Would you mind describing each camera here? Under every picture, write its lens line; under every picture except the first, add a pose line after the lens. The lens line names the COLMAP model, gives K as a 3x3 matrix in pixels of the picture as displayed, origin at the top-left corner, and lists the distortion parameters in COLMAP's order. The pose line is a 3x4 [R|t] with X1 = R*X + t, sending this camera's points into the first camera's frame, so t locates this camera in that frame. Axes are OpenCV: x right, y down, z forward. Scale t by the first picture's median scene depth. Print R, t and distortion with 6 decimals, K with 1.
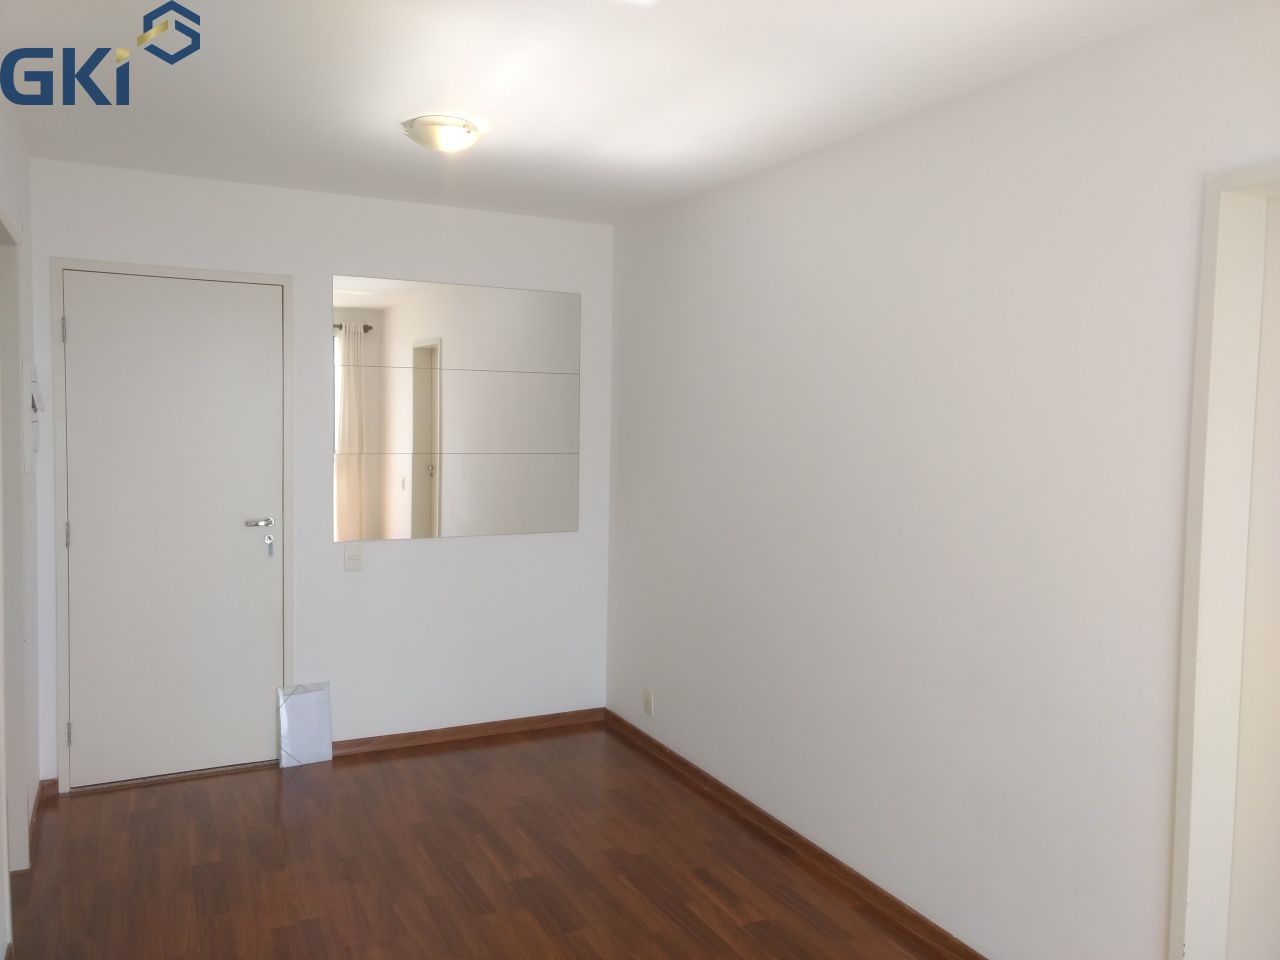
lens RADIAL K [[1003.2, 0, 633.6], [0, 1003.2, 480.5], [0, 0, 1]] dist [0.017550, -0.008073]
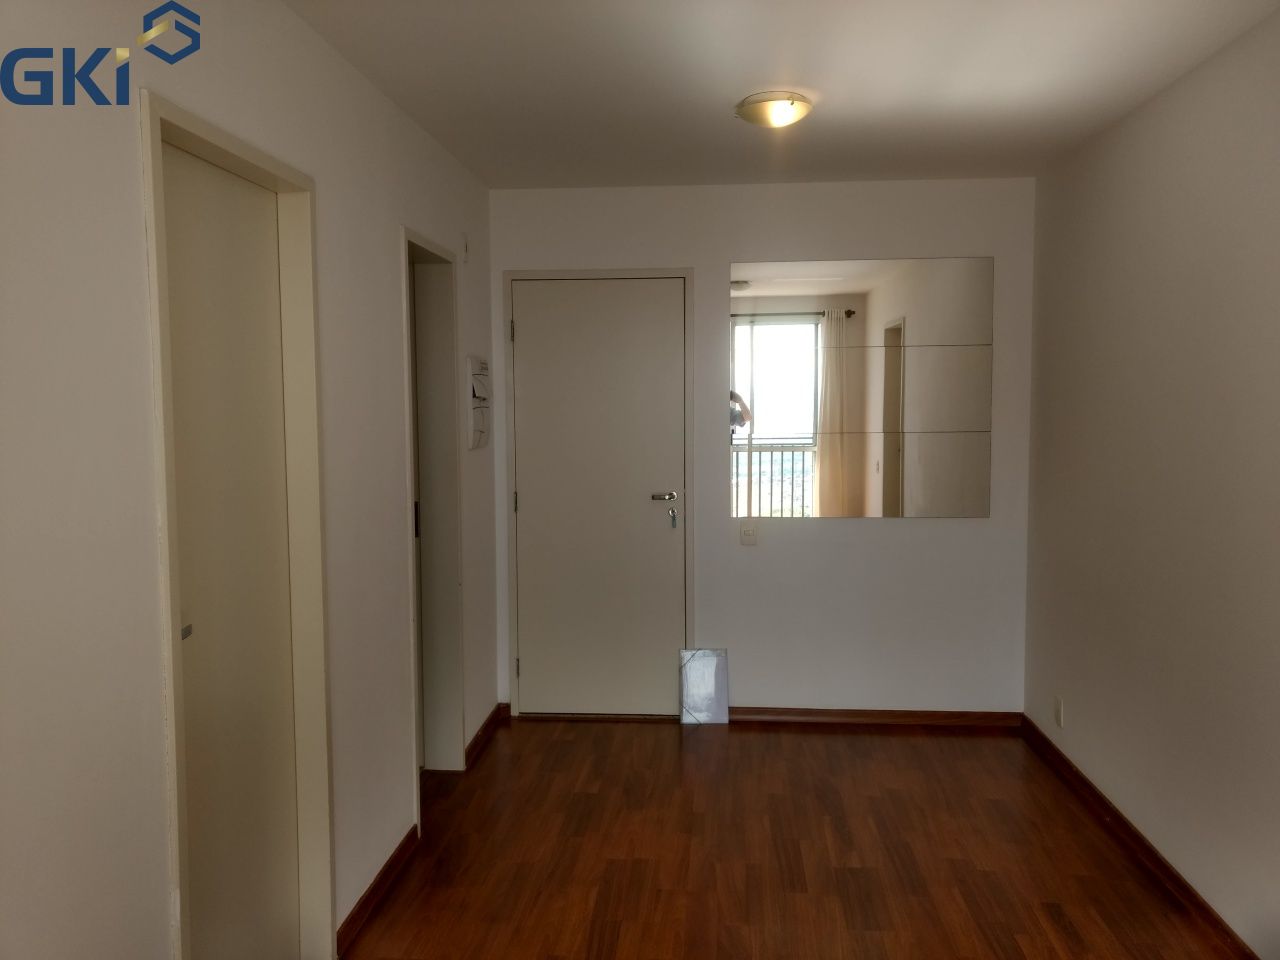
lens RADIAL K [[1003.2, 0, 633.9], [0, 1003.2, 482.2], [0, 0, 1]] dist [0.017550, -0.008073]
pose [[0.850173, 0.017930, -0.526198, 0.172384], [-0.011053, 0.999808, 0.016209, 0.008837], [0.526387, -0.007965, 0.850208, 0.055299]]
